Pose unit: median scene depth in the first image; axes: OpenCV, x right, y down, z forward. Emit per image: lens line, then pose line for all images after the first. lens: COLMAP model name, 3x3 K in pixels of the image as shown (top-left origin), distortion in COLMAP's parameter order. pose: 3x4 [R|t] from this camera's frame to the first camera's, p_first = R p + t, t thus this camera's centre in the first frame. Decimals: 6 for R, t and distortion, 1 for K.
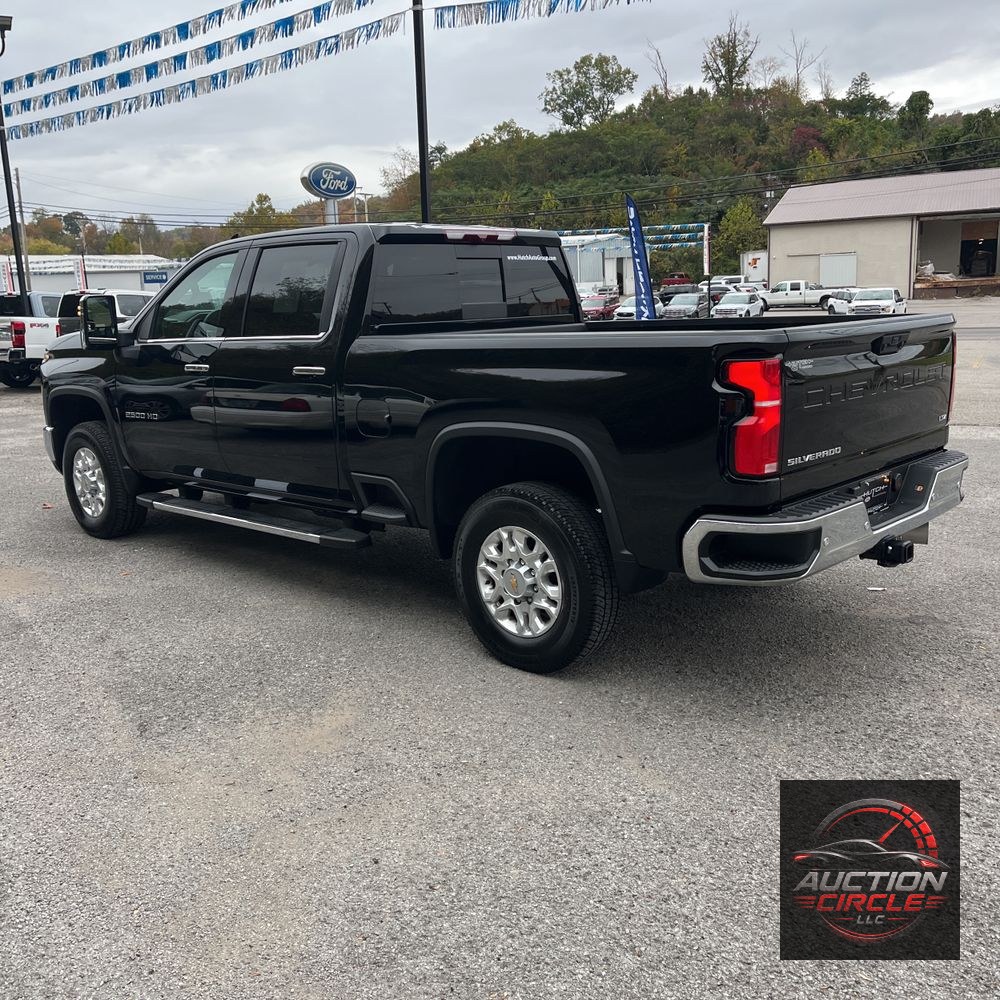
lens RADIAL K [[1041.1, 0, 509.6], [0, 1041.1, 498.5], [0, 0, 1]] dist [0.018599, 0.000000]
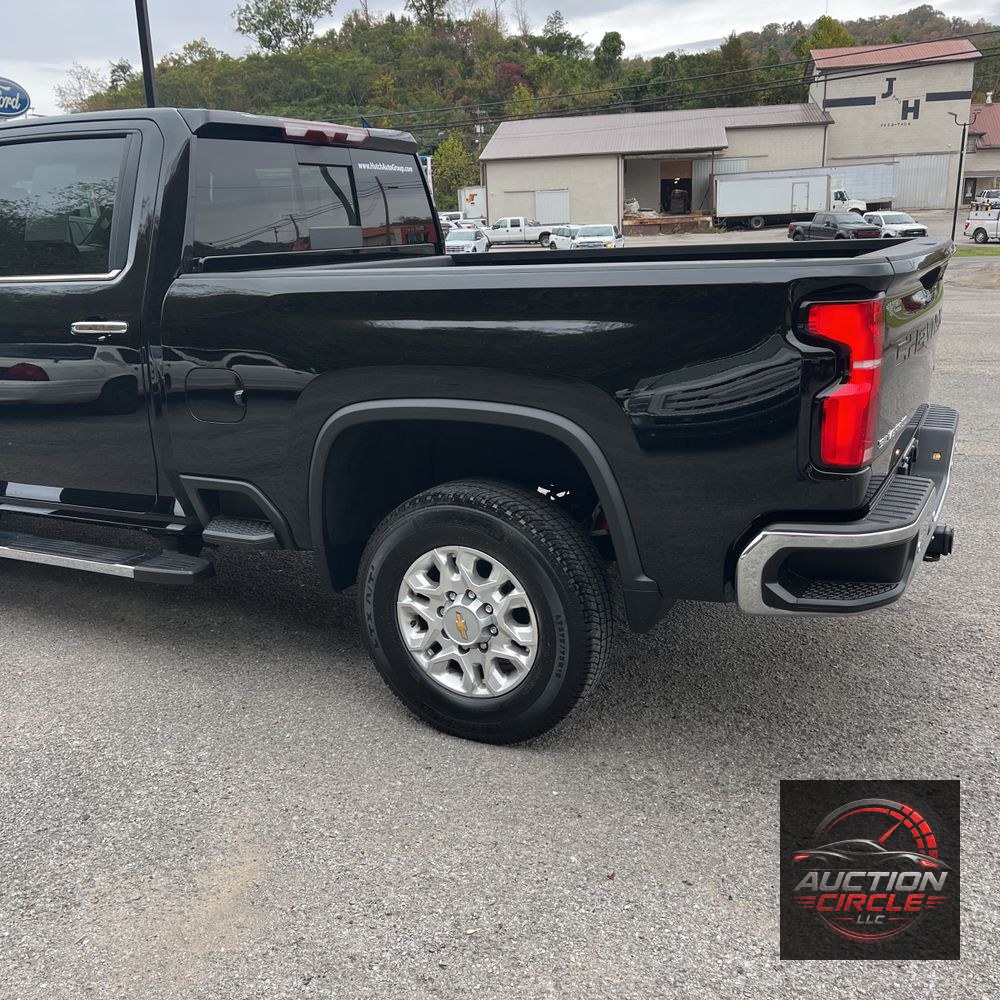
lens RADIAL K [[1041.1, 0, 525.4], [0, 1041.1, 508.8], [0, 0, 1]] dist [0.018599, 0.000000]
pose [[0.960371, -0.072631, 0.269094, -0.113292], [0.054627, 0.995775, 0.073809, -0.038838], [-0.273318, -0.056185, 0.960281, 0.256489]]
